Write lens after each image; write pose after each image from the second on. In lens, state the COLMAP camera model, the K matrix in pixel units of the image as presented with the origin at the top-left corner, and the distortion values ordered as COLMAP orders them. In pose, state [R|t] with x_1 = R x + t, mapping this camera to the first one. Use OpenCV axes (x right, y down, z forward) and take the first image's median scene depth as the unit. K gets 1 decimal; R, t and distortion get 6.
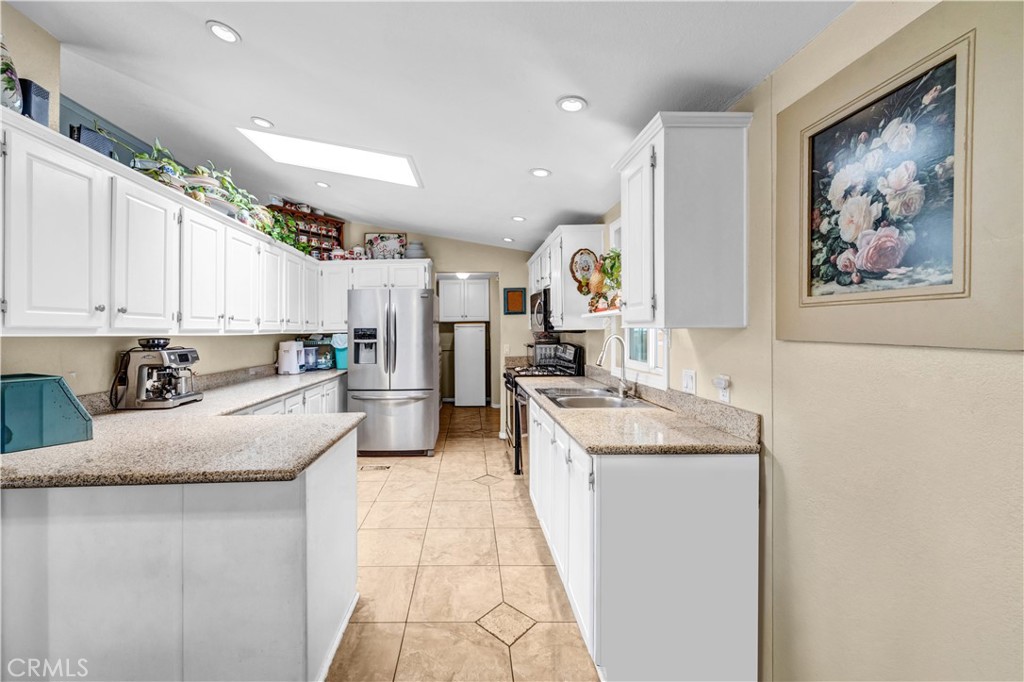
lens RADIAL K [[419.7, 0, 472.5], [0, 419.7, 326.1], [0, 0, 1]] dist [-0.000056, 0.000066]
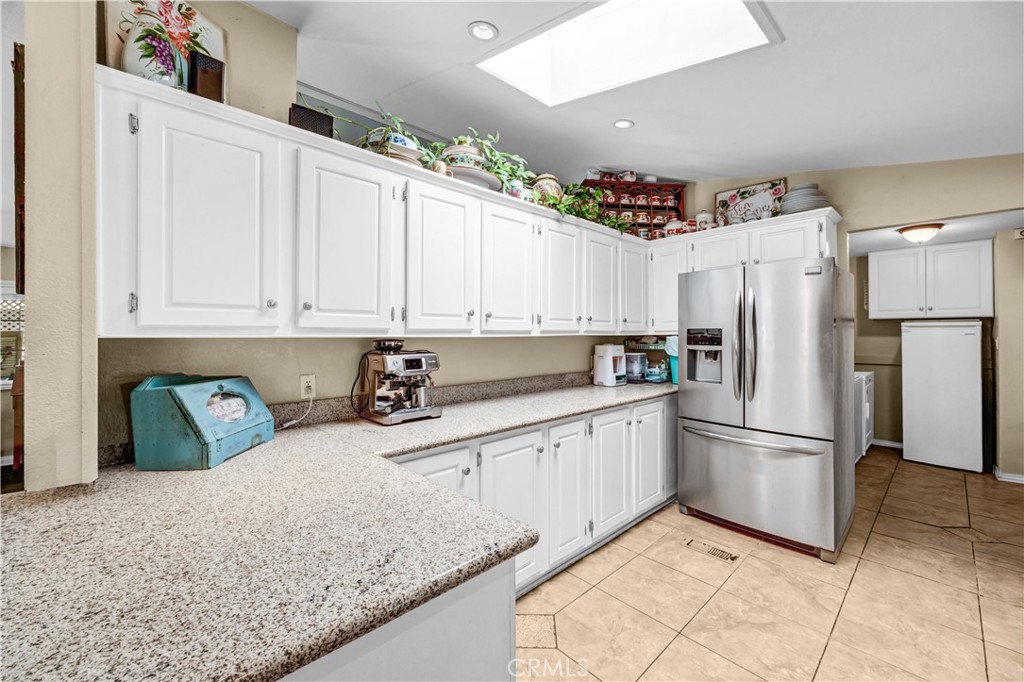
lens RADIAL K [[403.3, 0, 508.5], [0, 403.3, 327.3], [0, 0, 1]] dist [-0.002715, 0.000433]
pose [[0.670403, 0.000148, -0.741997, 0.017012], [0.001770, 0.999997, 0.001799, 0.001970], [0.741995, -0.002519, 0.670400, 0.485541]]
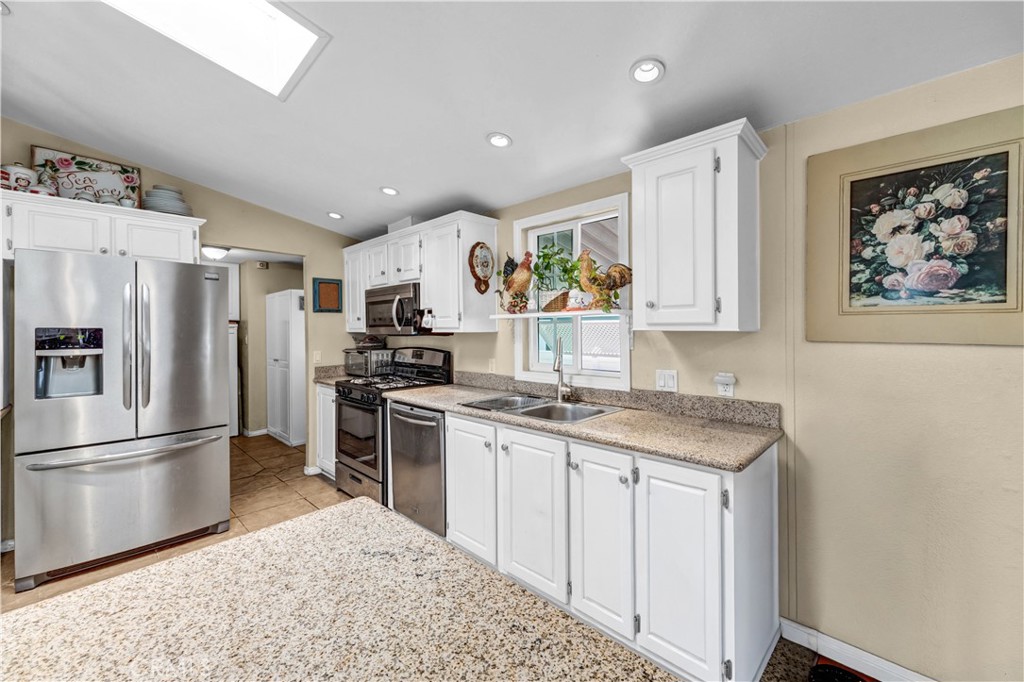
lens RADIAL K [[403.3, 0, 524.4], [0, 403.3, 330.5], [0, 0, 1]] dist [-0.002715, 0.000433]
pose [[0.693297, 0.006505, 0.720623, -0.320109], [-0.008964, 0.999960, -0.000402, 0.004478], [-0.720596, -0.006181, 0.693327, 0.364230]]
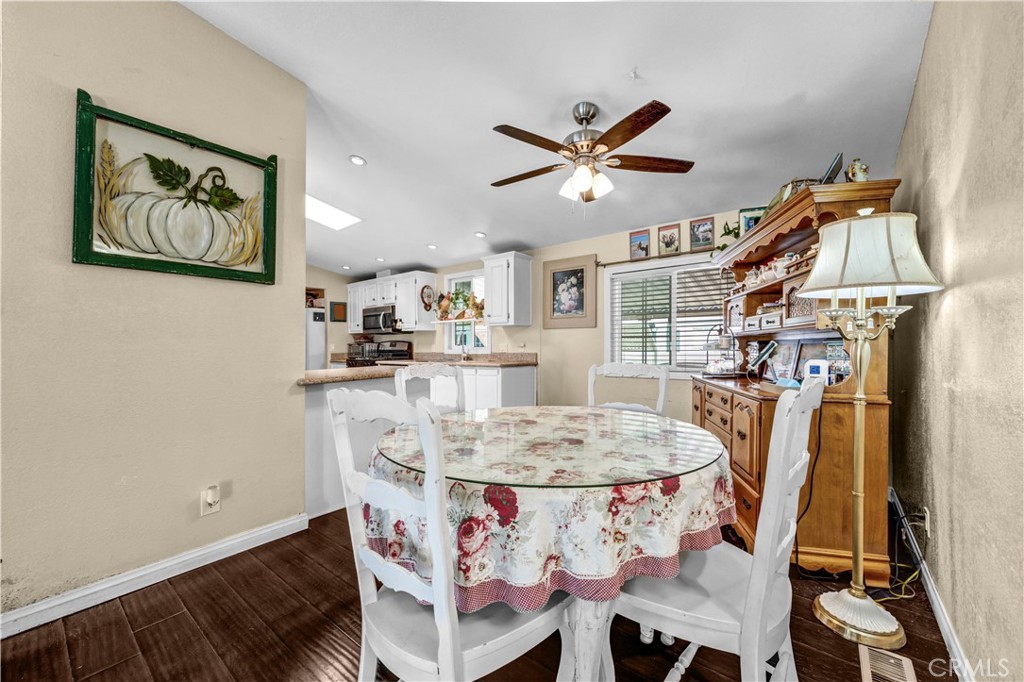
lens RADIAL K [[403.3, 0, 508.2], [0, 403.3, 343.9], [0, 0, 1]] dist [-0.002715, 0.000433]
pose [[0.651716, 0.007226, 0.758428, -0.885712], [-0.004117, 0.999974, -0.005990, 0.081071], [-0.758452, 0.000781, 0.651729, -0.415443]]
